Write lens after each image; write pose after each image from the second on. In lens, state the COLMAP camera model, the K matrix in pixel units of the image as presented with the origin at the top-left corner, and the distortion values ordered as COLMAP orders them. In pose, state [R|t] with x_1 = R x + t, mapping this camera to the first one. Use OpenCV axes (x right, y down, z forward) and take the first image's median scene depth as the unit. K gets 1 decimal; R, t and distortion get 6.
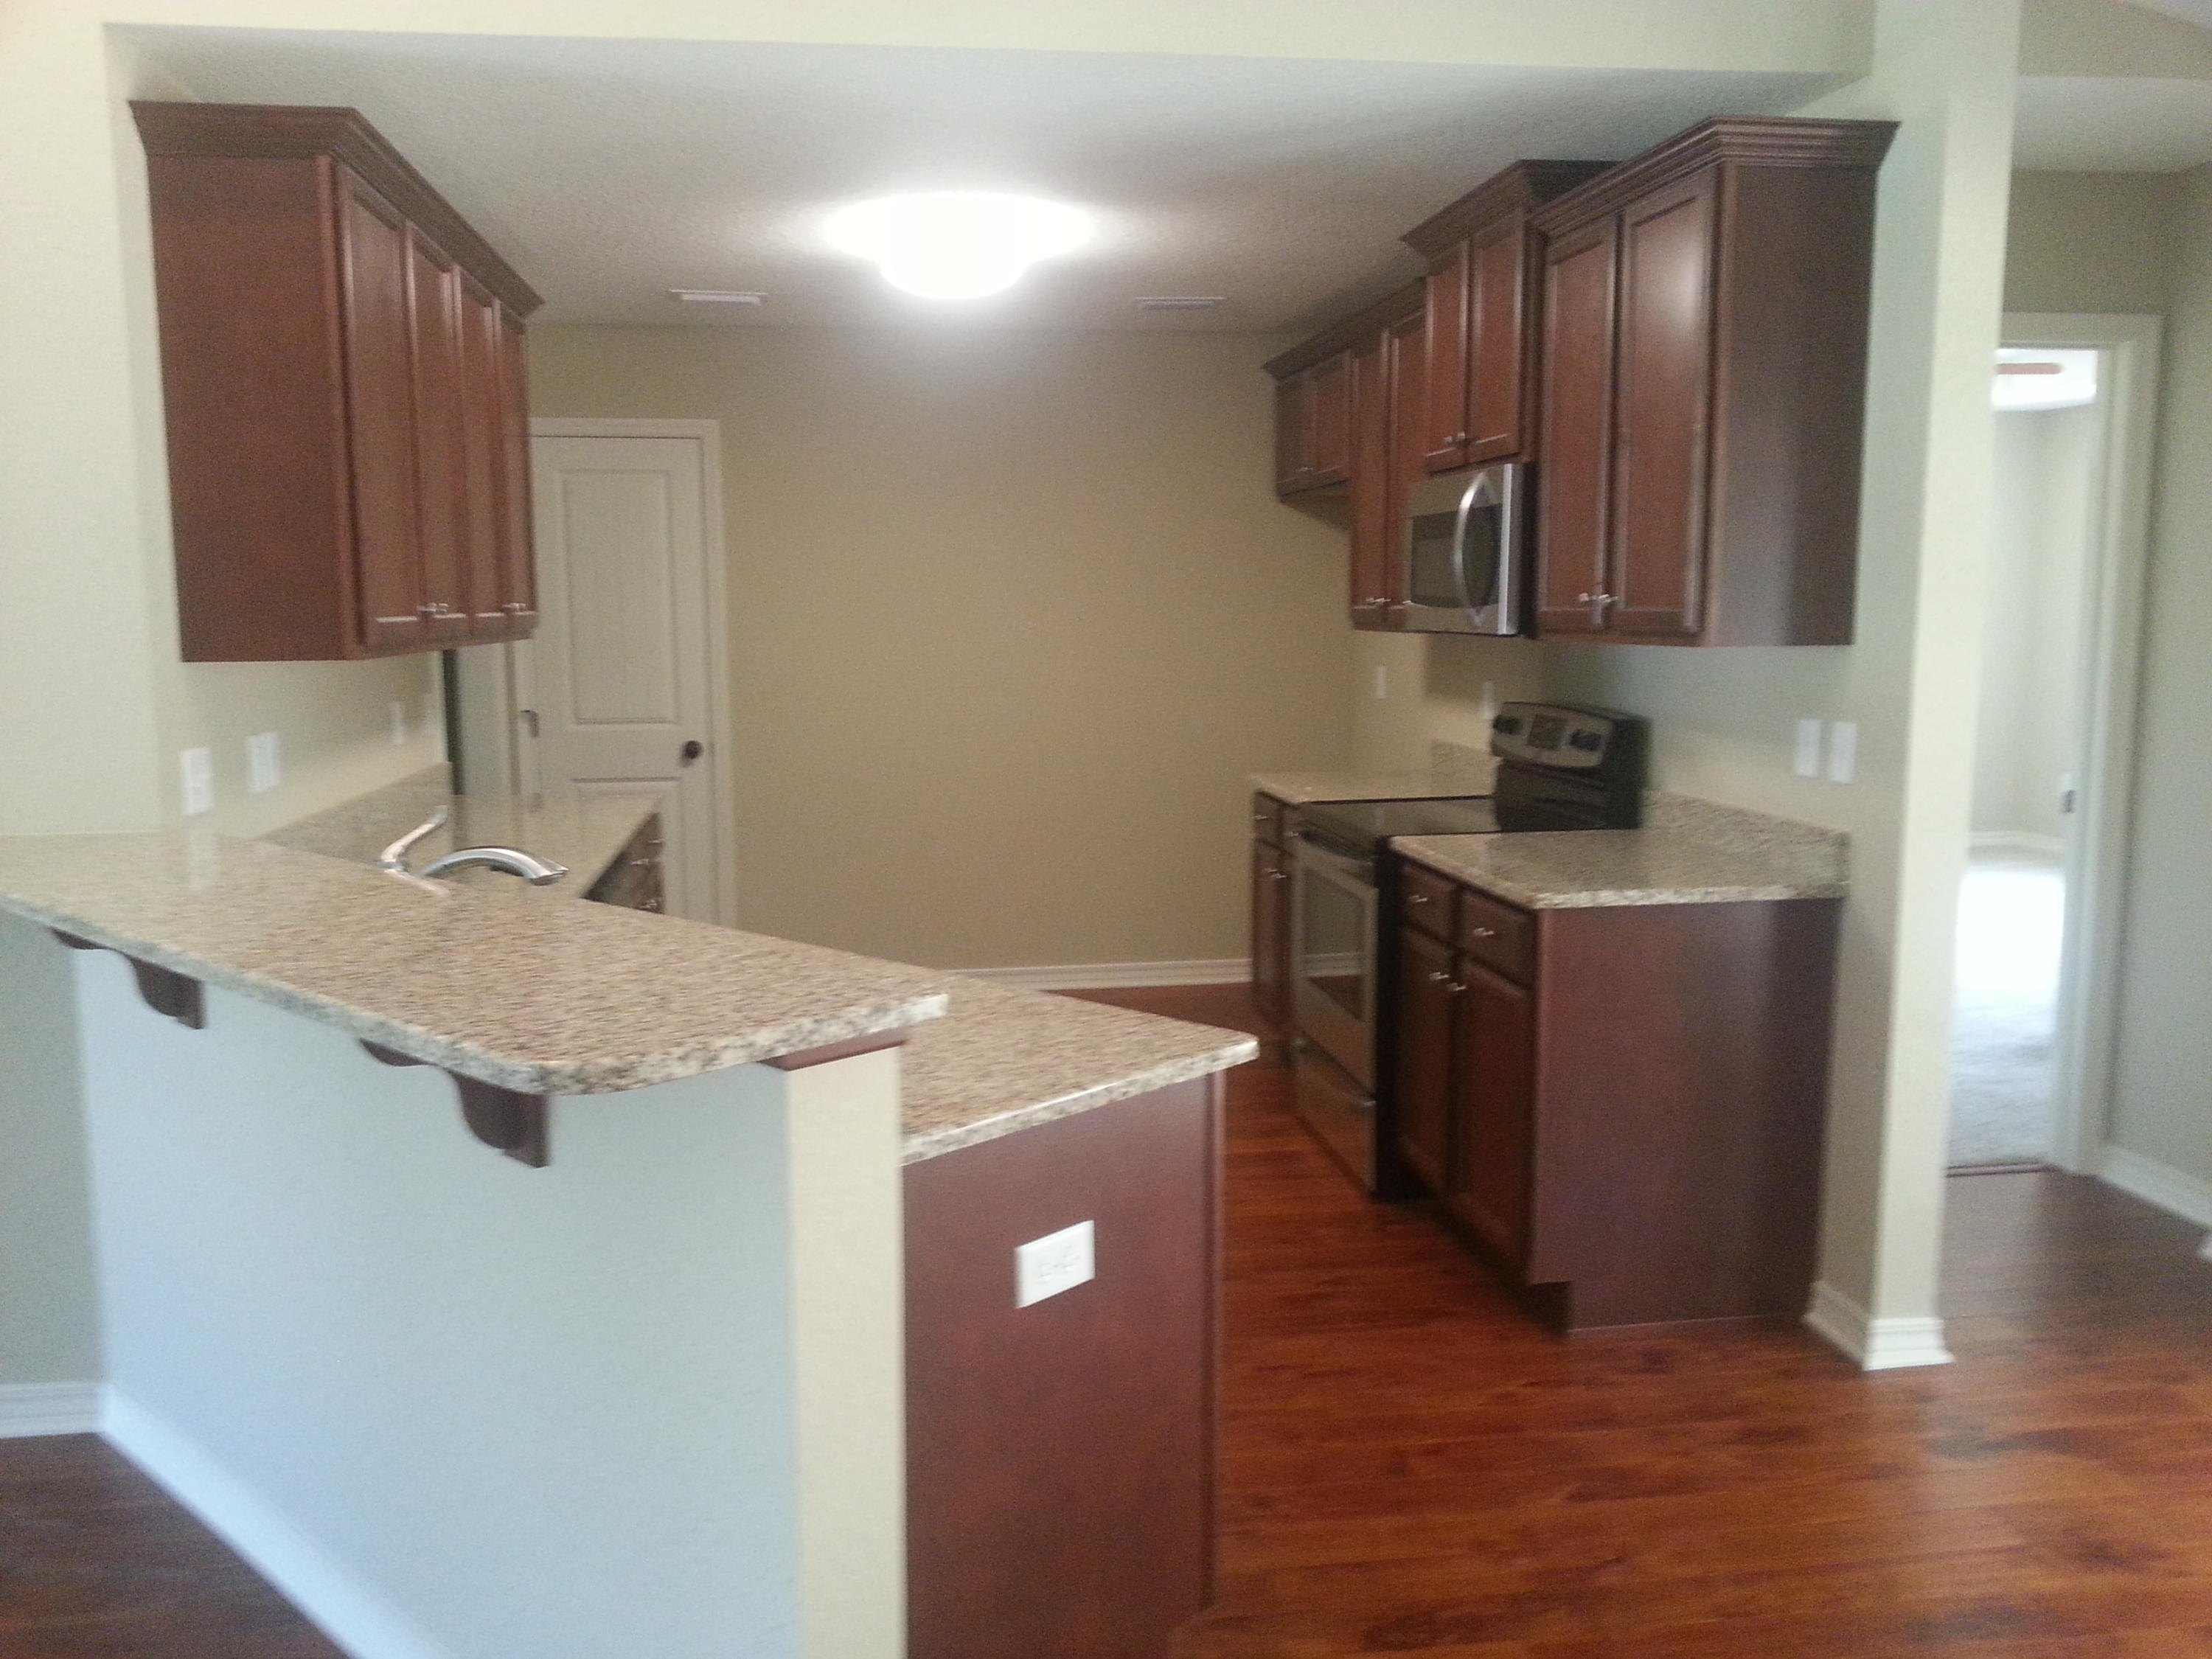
lens RADIAL K [[1813.7, 0, 1092.6], [0, 1813.7, 877.1], [0, 0, 1]] dist [0.047146, -0.103574]
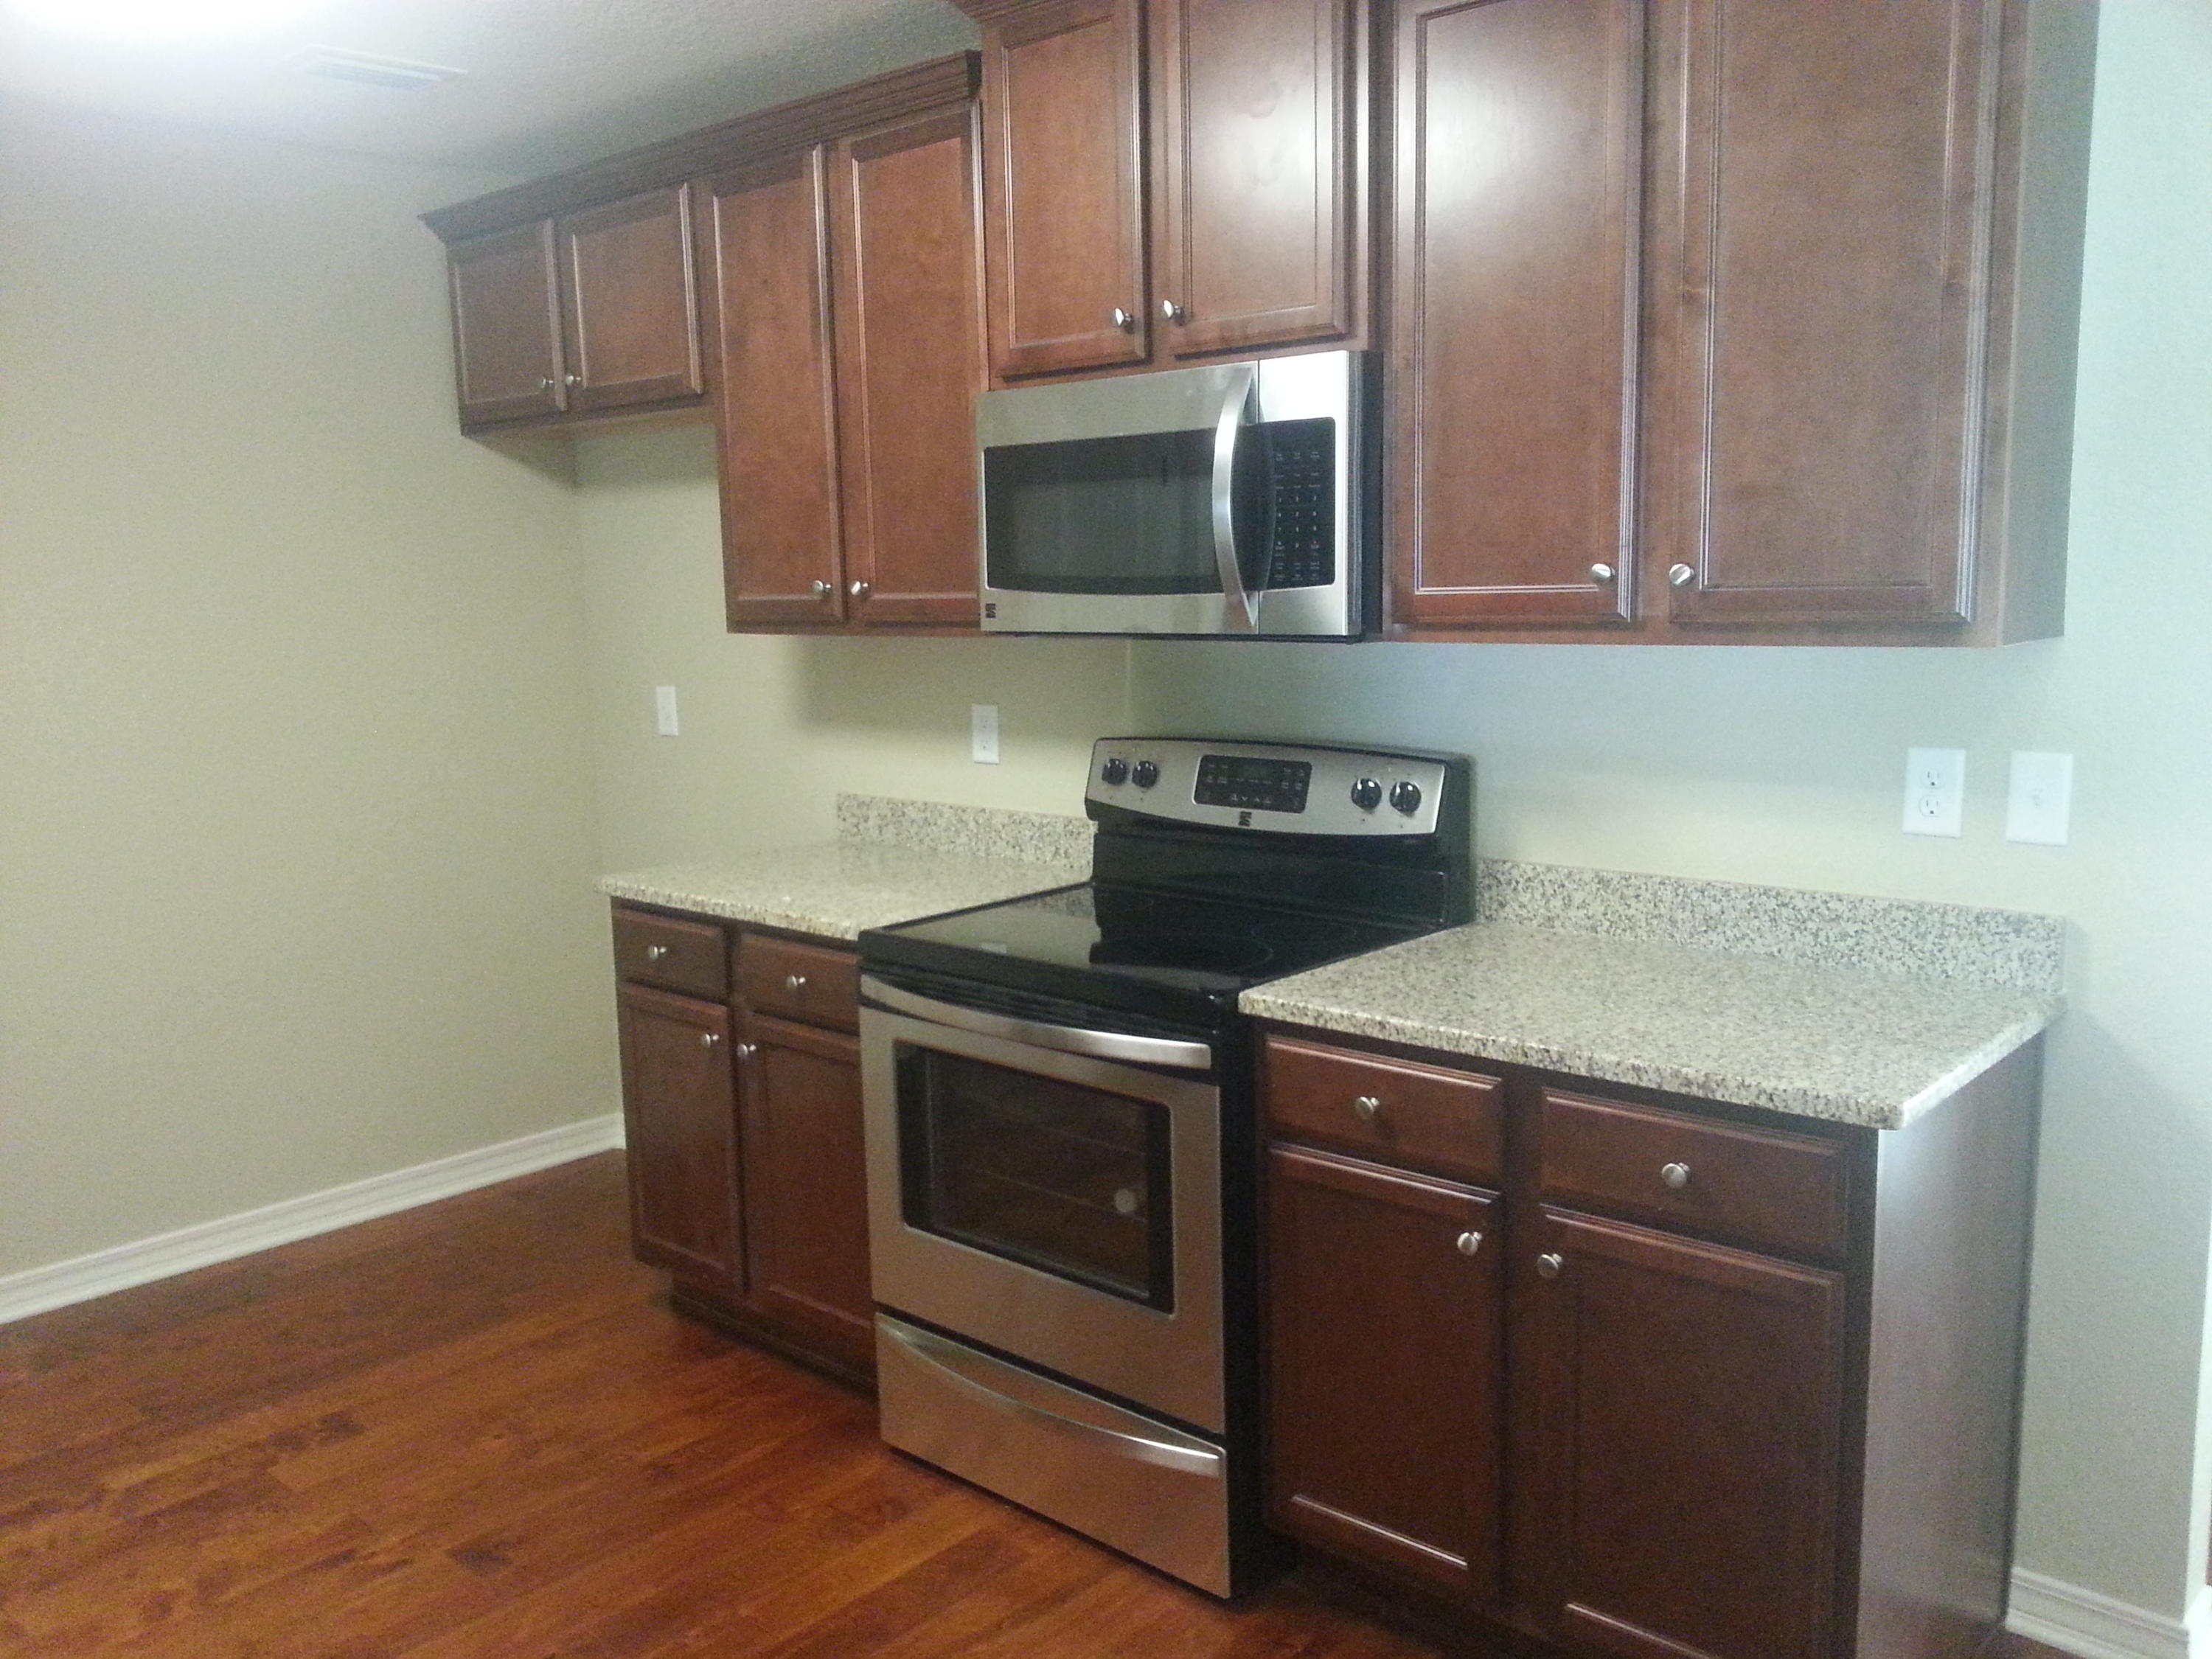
lens RADIAL K [[1827.1, 0, 1109.7], [0, 1827.1, 860.8], [0, 0, 1]] dist [0.037821, -0.086839]
pose [[0.767910, -0.105638, 0.631787, -0.224648], [0.109150, 0.993462, 0.033445, -0.086730], [-0.631190, 0.043277, 0.774420, 0.576684]]
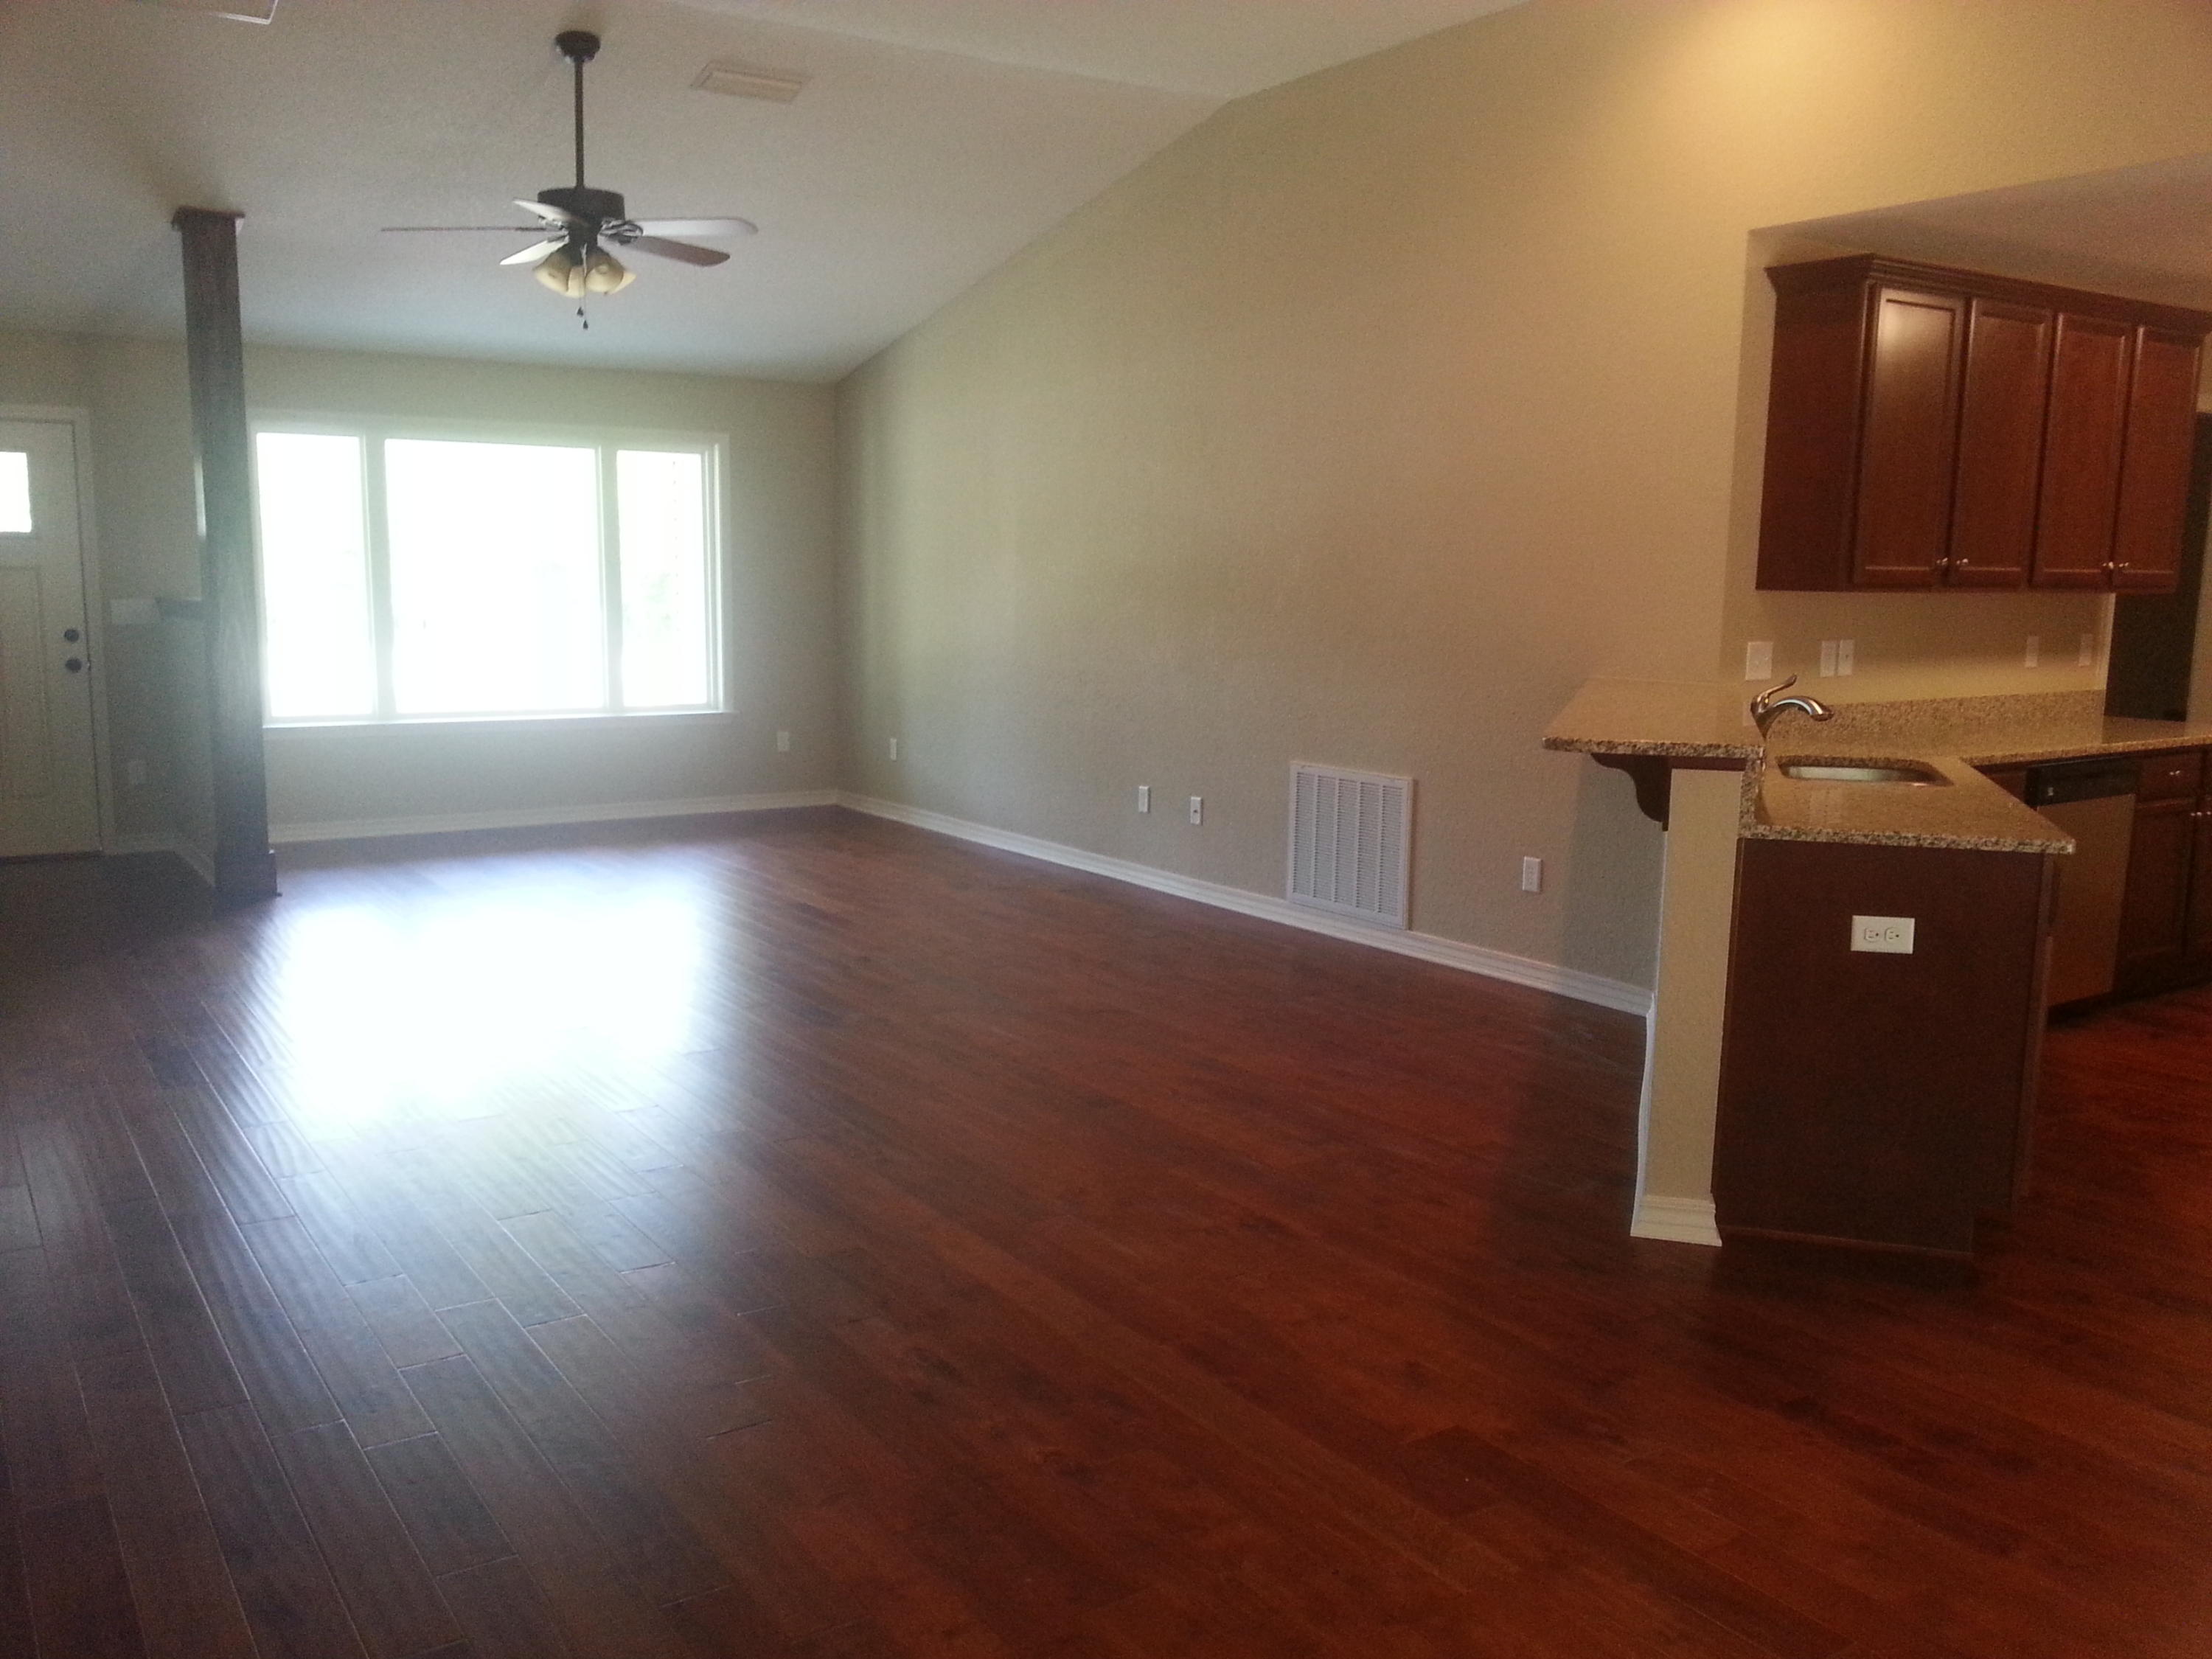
lens RADIAL K [[1827.1, 0, 1109.7], [0, 1827.1, 860.8], [0, 0, 1]] dist [0.037821, -0.086839]
pose [[0.442041, 0.161359, -0.882362, 0.602199], [-0.154432, 0.982689, 0.102340, 0.038550], [0.883601, 0.091026, 0.459307, -0.234359]]
